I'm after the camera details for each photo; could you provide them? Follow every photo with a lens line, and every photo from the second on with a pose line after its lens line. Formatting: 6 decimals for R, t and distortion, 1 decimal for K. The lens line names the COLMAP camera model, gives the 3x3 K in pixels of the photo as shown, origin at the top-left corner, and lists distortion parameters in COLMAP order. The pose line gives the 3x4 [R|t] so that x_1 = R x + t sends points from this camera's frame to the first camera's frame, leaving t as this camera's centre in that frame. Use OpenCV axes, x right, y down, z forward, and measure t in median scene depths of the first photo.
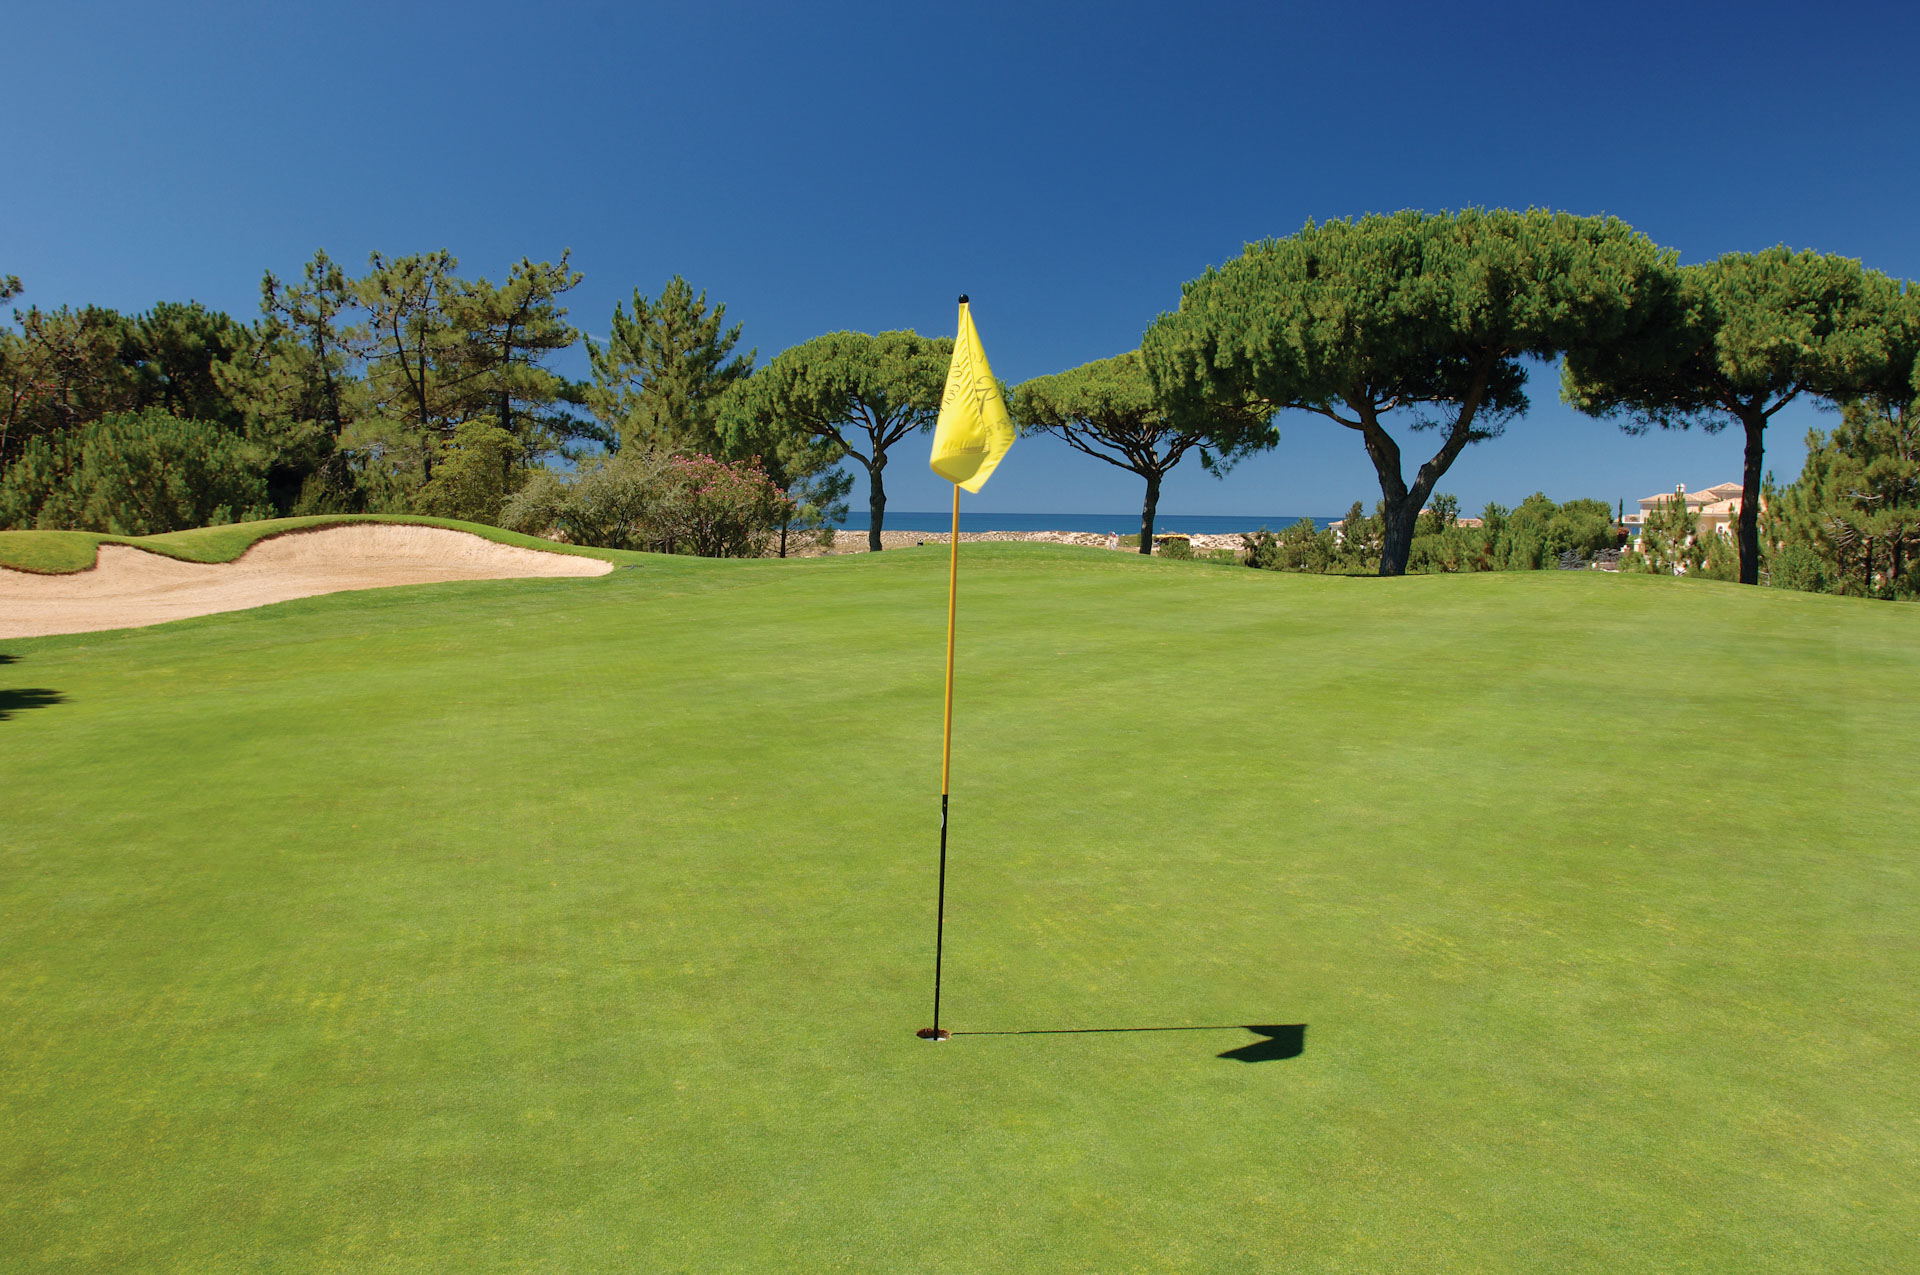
lens RADIAL K [[1415.8, 0, 969.3], [0, 1415.8, 639.9], [0, 0, 1]] dist [-0.067058, 0.009186]
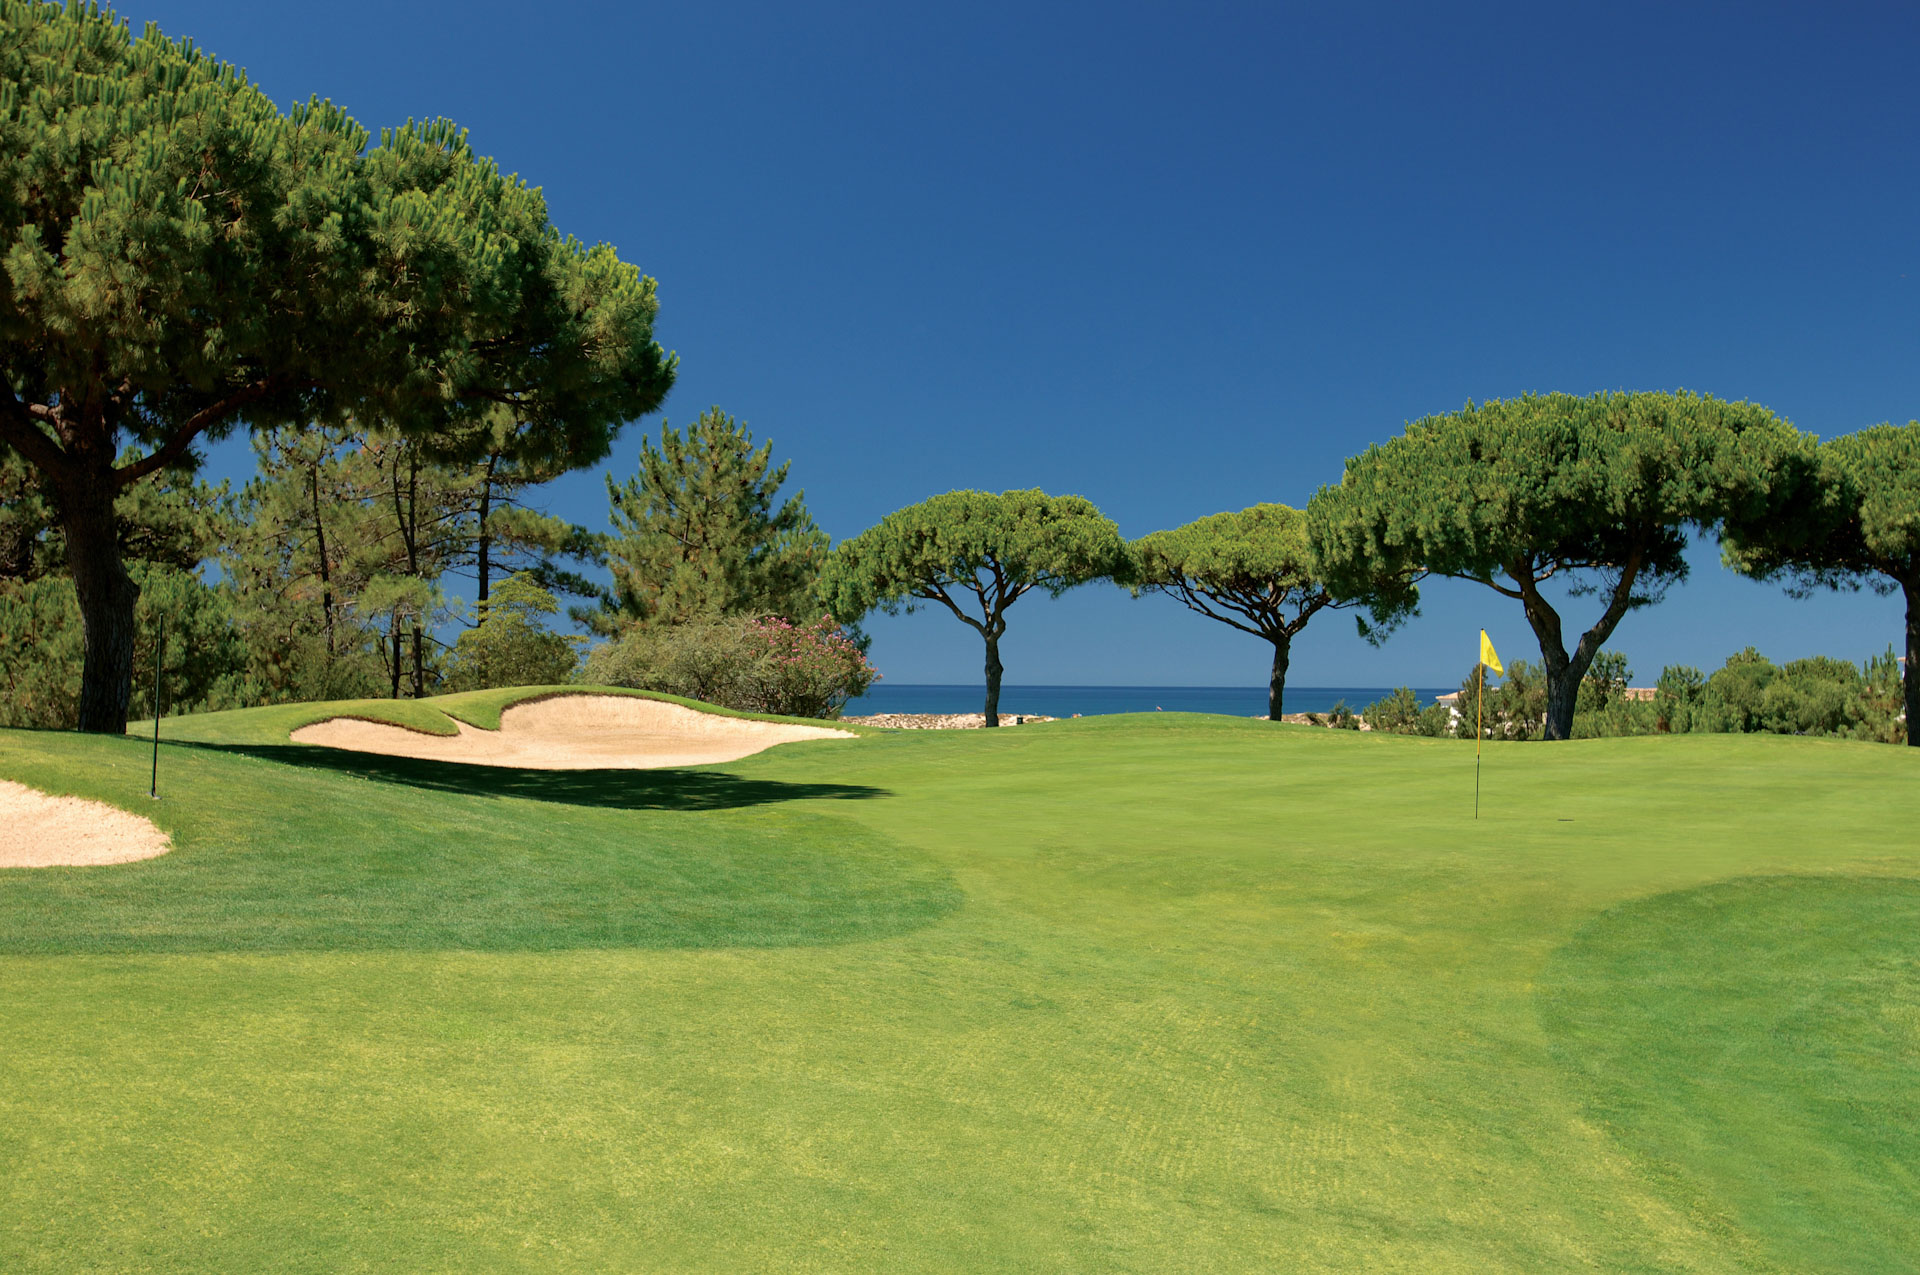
lens RADIAL K [[2403.9, 0, 957.6], [0, 2403.9, 644.5], [0, 0, 1]] dist [0.014930, 0.000000]
pose [[0.998174, -0.003162, 0.060325, -0.211535], [0.009526, 0.994373, -0.105503, 0.056684], [-0.059652, 0.105885, 0.992587, -0.632354]]
